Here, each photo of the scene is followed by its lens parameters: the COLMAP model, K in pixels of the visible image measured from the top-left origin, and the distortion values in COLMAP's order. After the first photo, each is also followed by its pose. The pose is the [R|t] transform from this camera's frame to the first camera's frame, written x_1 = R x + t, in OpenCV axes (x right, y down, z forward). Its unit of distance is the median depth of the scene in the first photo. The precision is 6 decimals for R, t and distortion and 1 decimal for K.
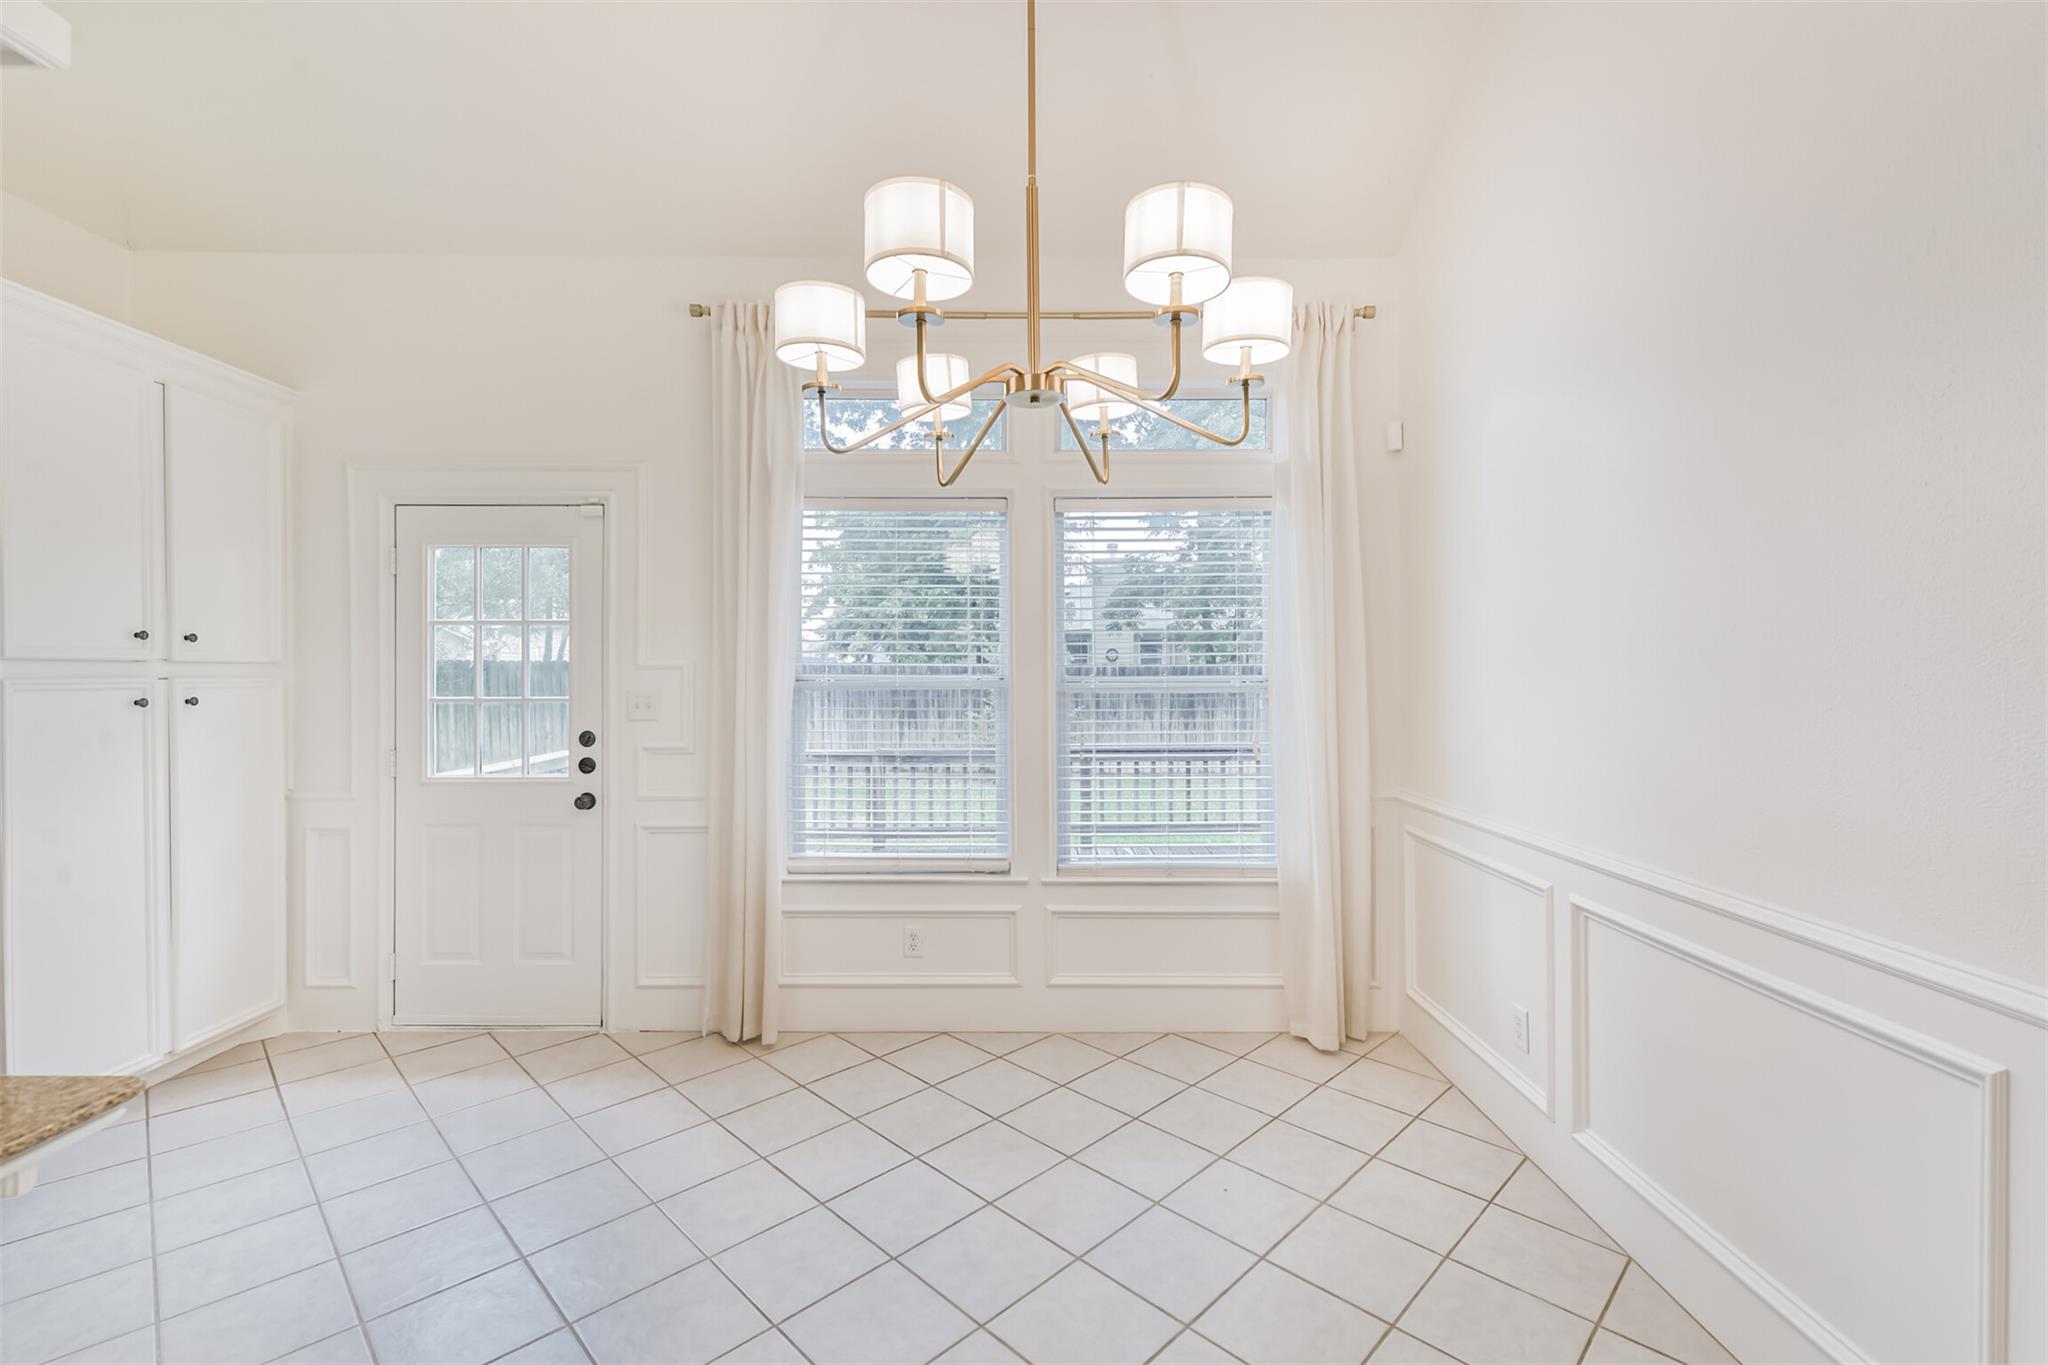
lens RADIAL K [[882.8, 0, 1030.1], [0, 882.8, 673.9], [0, 0, 1]] dist [0.017834, -0.007278]
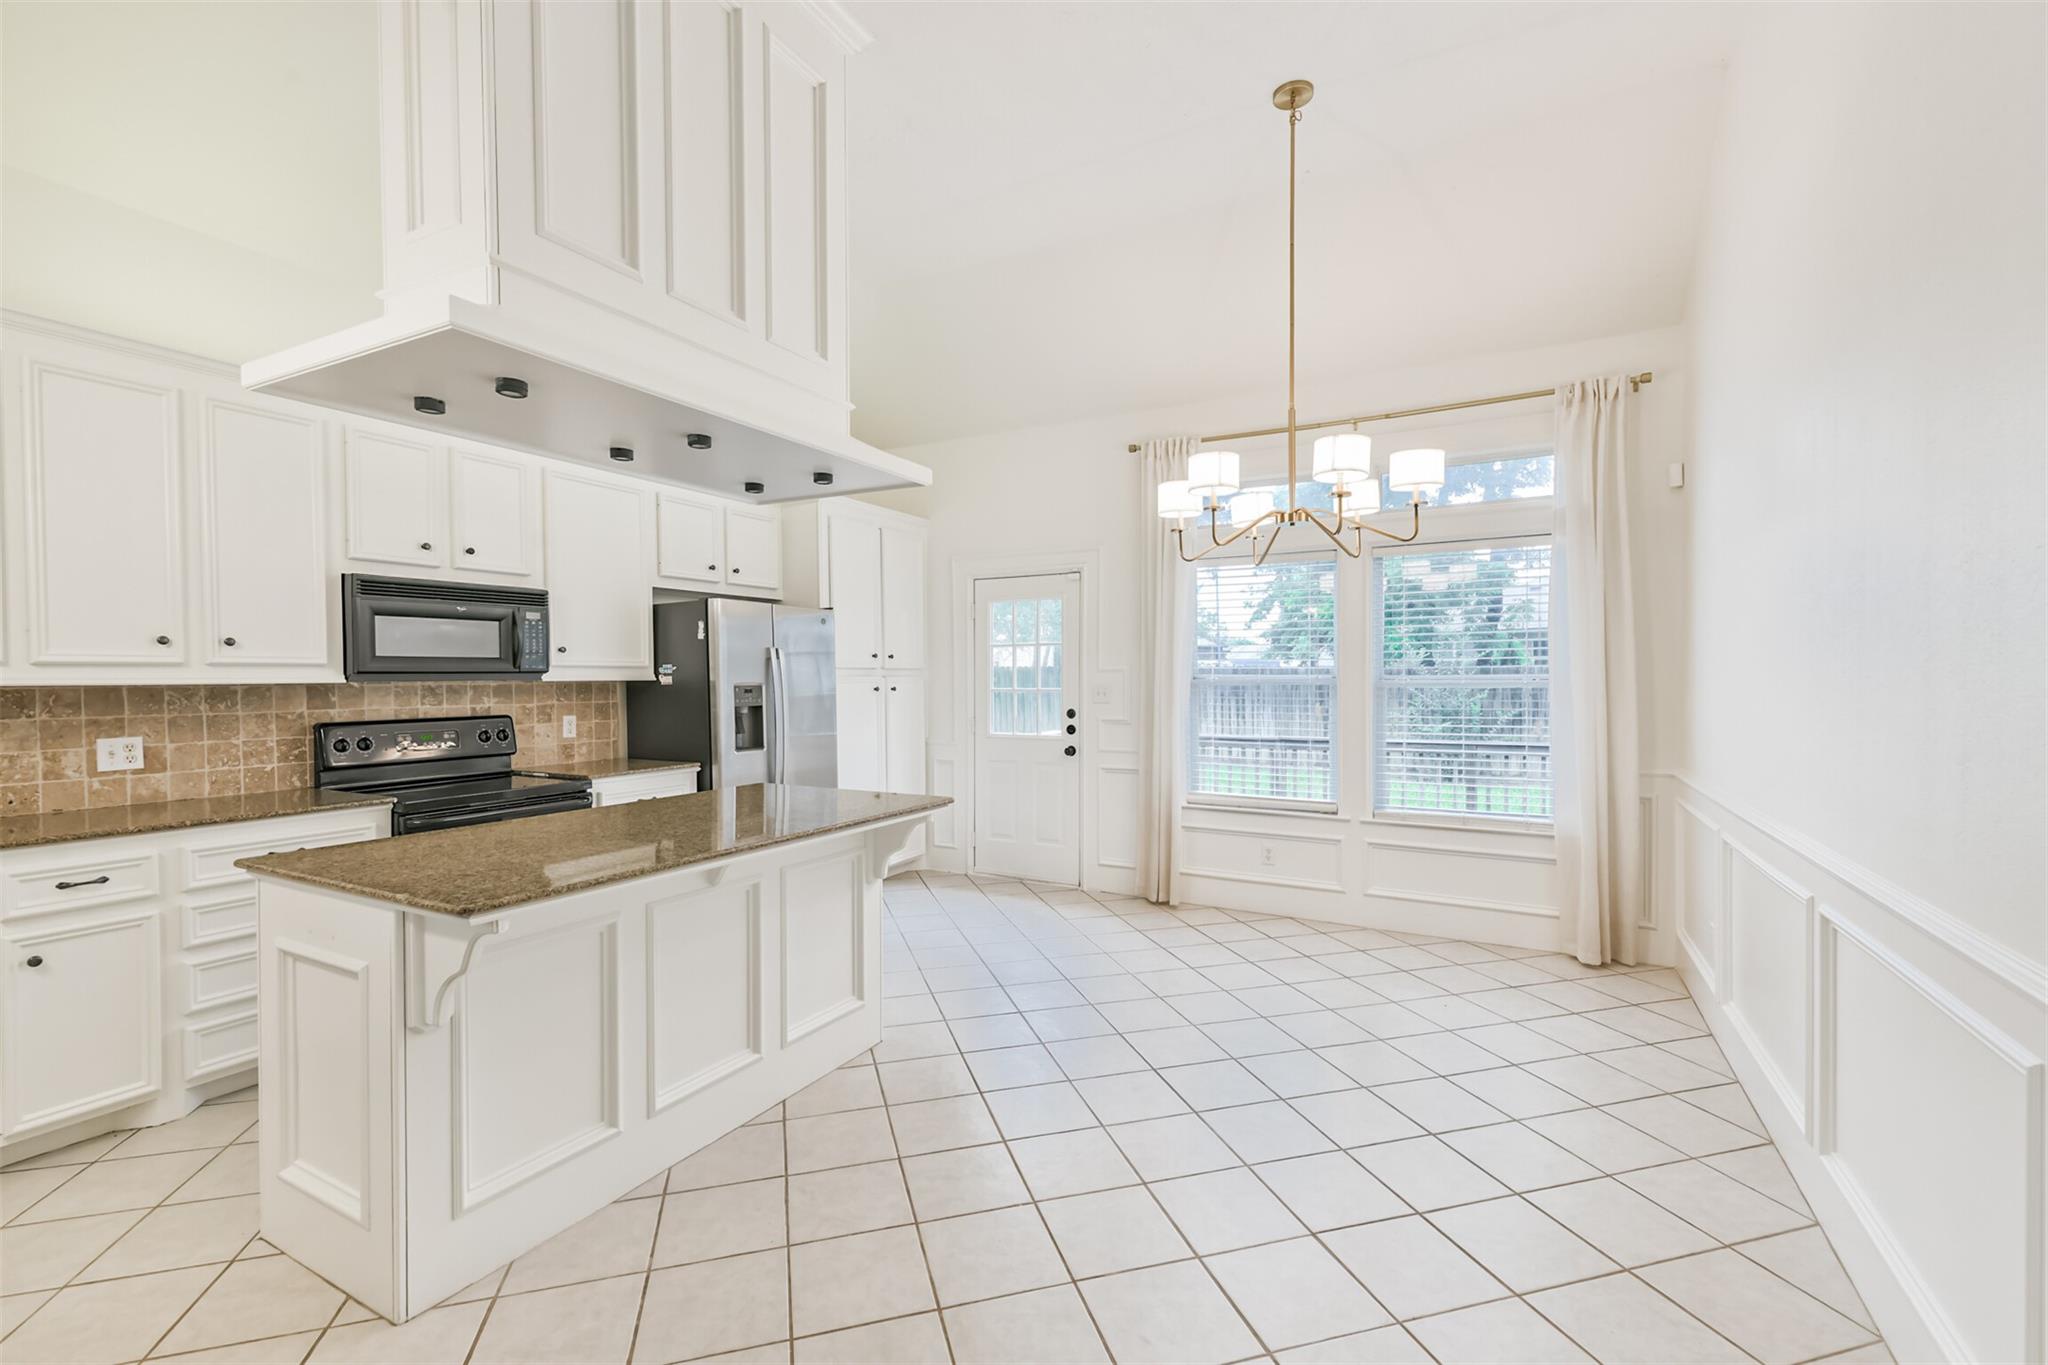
lens RADIAL K [[882.8, 0, 1027.5], [0, 882.8, 691.2], [0, 0, 1]] dist [0.017834, -0.007278]
pose [[0.876595, 0.006348, -0.481187, 0.226362], [0.001277, 0.999879, 0.015517, 0.005482], [0.481227, -0.014217, 0.876481, -0.493529]]
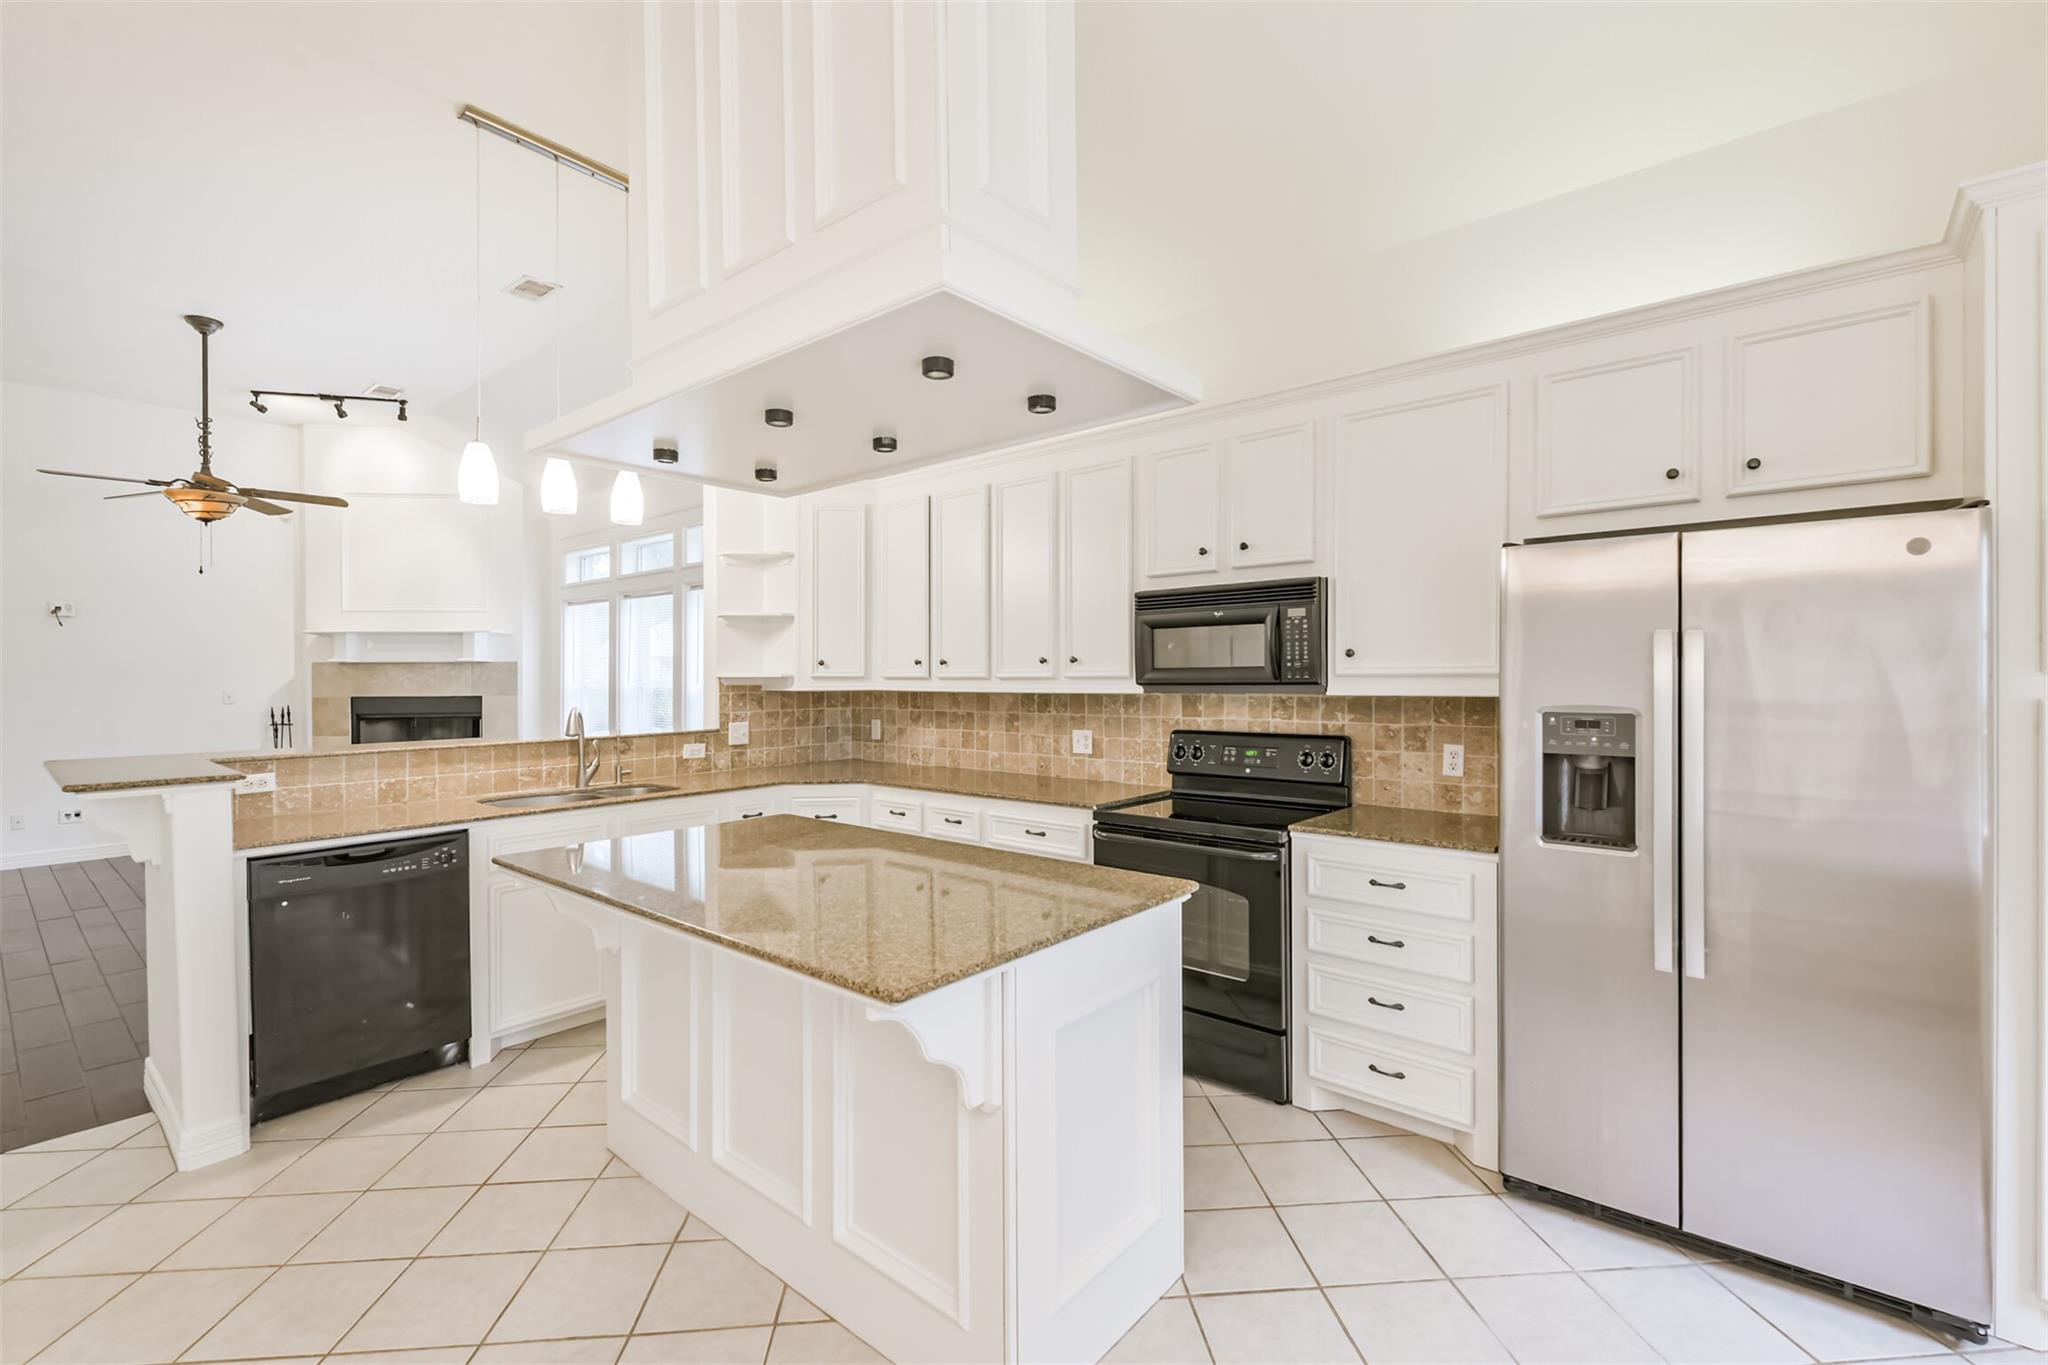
lens RADIAL K [[882.8, 0, 1028.6], [0, 882.8, 679.8], [0, 0, 1]] dist [0.017834, -0.007278]
pose [[-0.652542, 0.009523, -0.757693, -0.024936], [0.005957, 0.999955, 0.007437, -0.014973], [0.757729, 0.000340, -0.652569, 0.604054]]
